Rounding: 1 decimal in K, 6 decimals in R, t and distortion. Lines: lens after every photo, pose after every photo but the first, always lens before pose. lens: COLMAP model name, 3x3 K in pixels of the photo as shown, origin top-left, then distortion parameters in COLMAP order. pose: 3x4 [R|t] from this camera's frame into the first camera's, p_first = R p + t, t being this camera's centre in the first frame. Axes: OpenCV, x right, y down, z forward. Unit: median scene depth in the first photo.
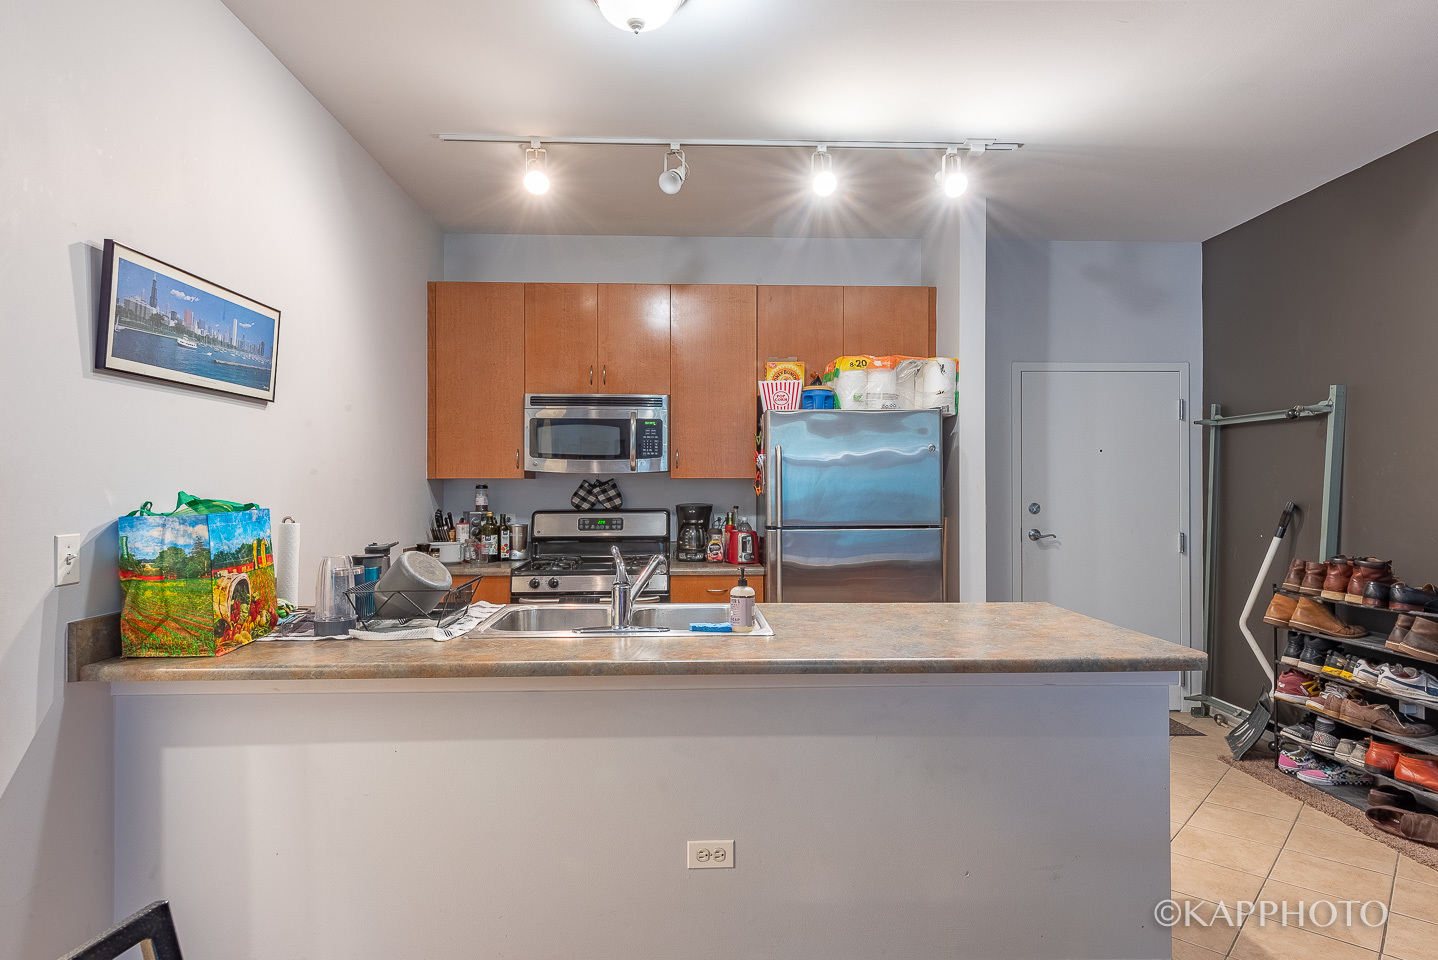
lens RADIAL K [[777.9, 0, 694.7], [0, 777.9, 479.8], [0, 0, 1]] dist [0.017632, -0.001049]
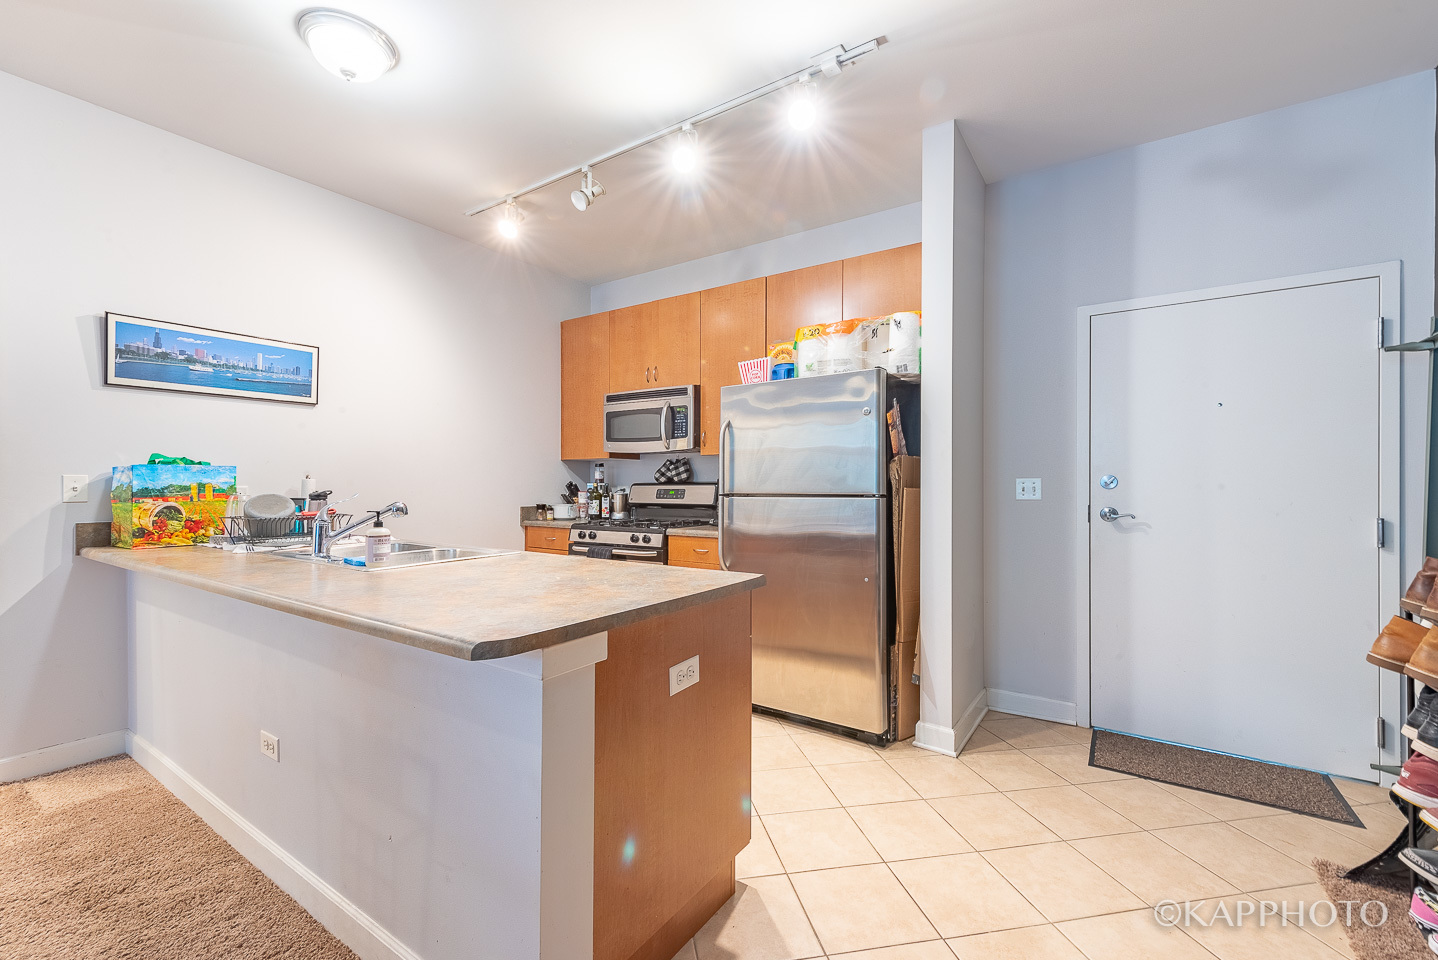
lens RADIAL K [[557.6, 0, 812.5], [0, 557.6, 490.0], [0, 0, 1]] dist [-0.000063, 0.000394]
pose [[0.820037, 0.001795, -0.572308, 0.598632], [0.004830, 0.999938, 0.010056, 0.044050], [0.572291, -0.011010, 0.819977, 0.402729]]
